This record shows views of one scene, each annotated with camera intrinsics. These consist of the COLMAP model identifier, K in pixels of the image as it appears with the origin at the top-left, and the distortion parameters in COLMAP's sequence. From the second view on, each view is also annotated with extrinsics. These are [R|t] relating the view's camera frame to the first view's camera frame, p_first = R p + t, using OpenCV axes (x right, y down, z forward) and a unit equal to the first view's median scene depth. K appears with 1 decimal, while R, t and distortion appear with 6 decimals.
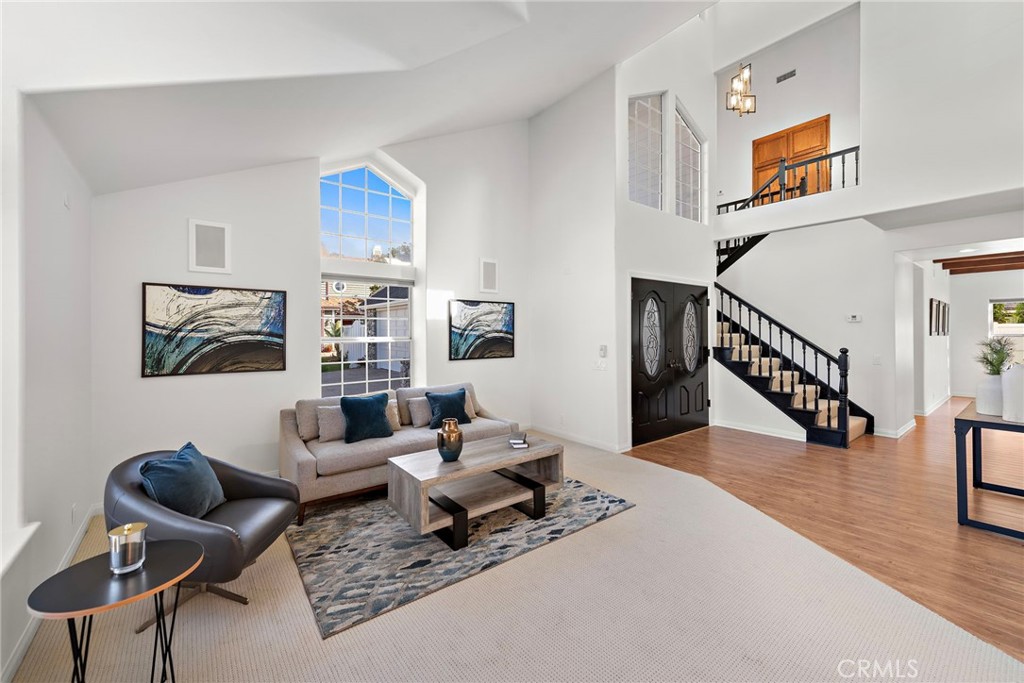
lens RADIAL K [[405.7, 0, 512.1], [0, 405.7, 330.4], [0, 0, 1]] dist [0.009616, -0.000575]
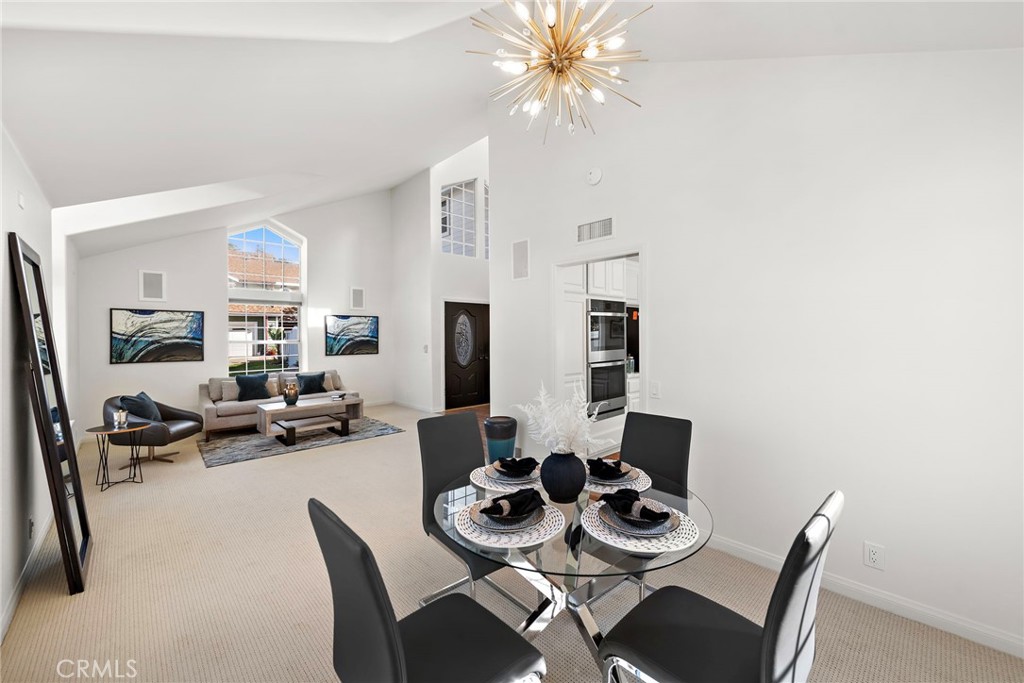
lens RADIAL K [[405.7, 0, 514.6], [0, 405.7, 334.2], [0, 0, 1]] dist [0.009616, -0.000575]
pose [[0.995561, -0.002112, 0.094096, 0.541625], [0.002092, 0.999998, 0.000312, -0.005481], [-0.094096, -0.000114, 0.995563, -0.756540]]
